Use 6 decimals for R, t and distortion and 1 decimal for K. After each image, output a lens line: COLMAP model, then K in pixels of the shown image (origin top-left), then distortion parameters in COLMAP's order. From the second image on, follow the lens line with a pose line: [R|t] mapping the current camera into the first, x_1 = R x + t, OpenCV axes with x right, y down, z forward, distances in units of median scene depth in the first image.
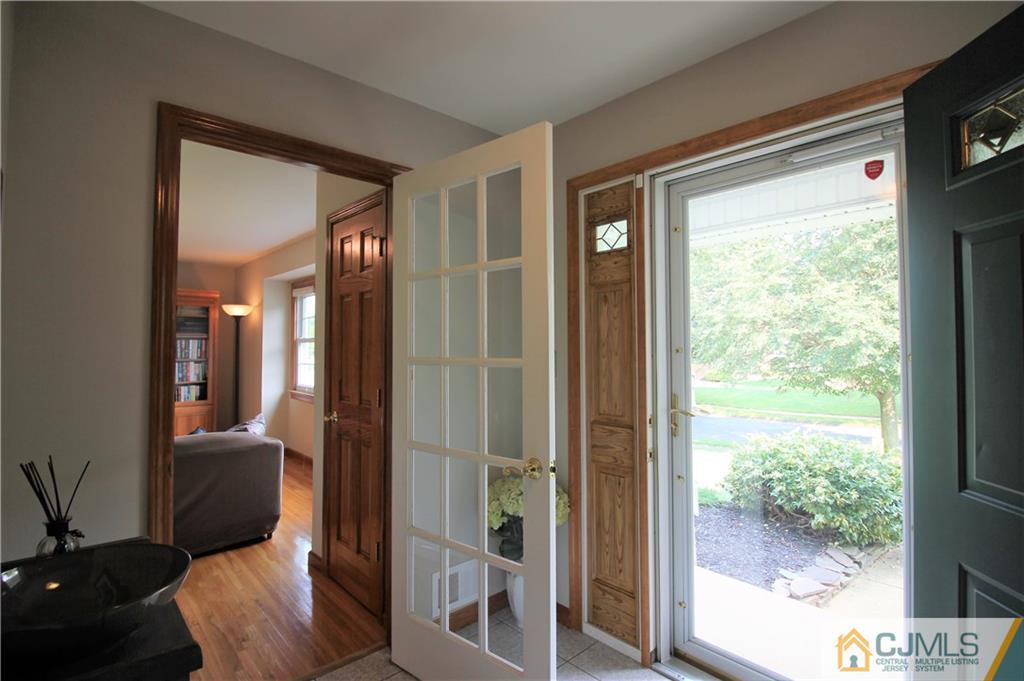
lens RADIAL K [[477.3, 0, 514.9], [0, 477.3, 333.6], [0, 0, 1]] dist [-0.011602, -0.005920]
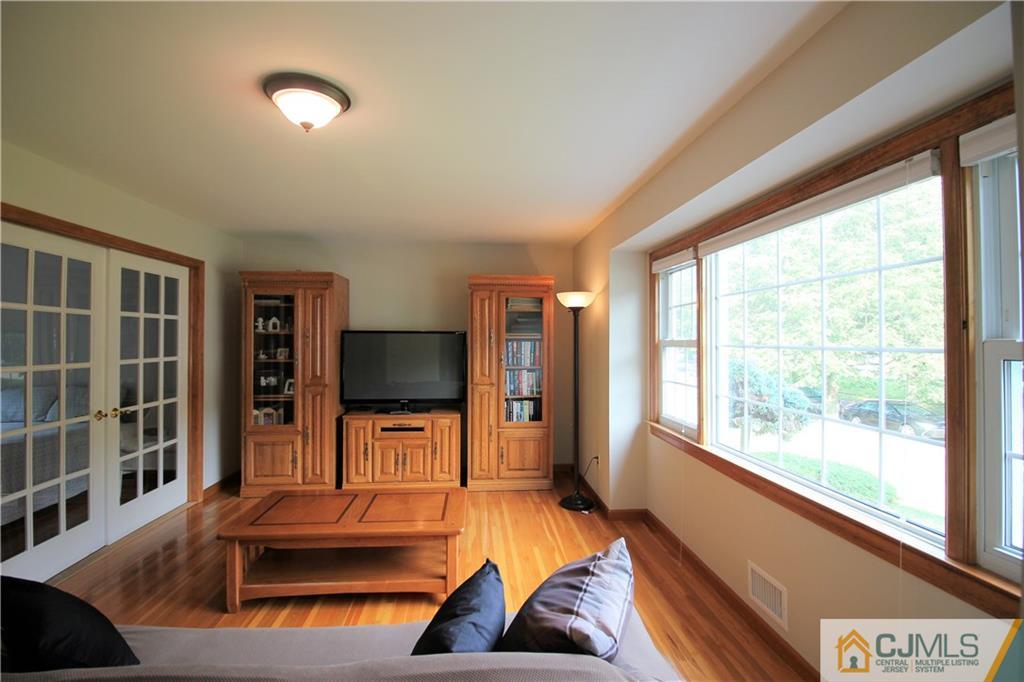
lens RADIAL K [[477.3, 0, 512.6], [0, 477.3, 336.3], [0, 0, 1]] dist [-0.011602, -0.005920]
pose [[0.786593, -0.004003, -0.617458, -0.218225], [0.014105, 0.999835, 0.011486, -0.004257], [0.617310, -0.017744, 0.786520, 0.379992]]
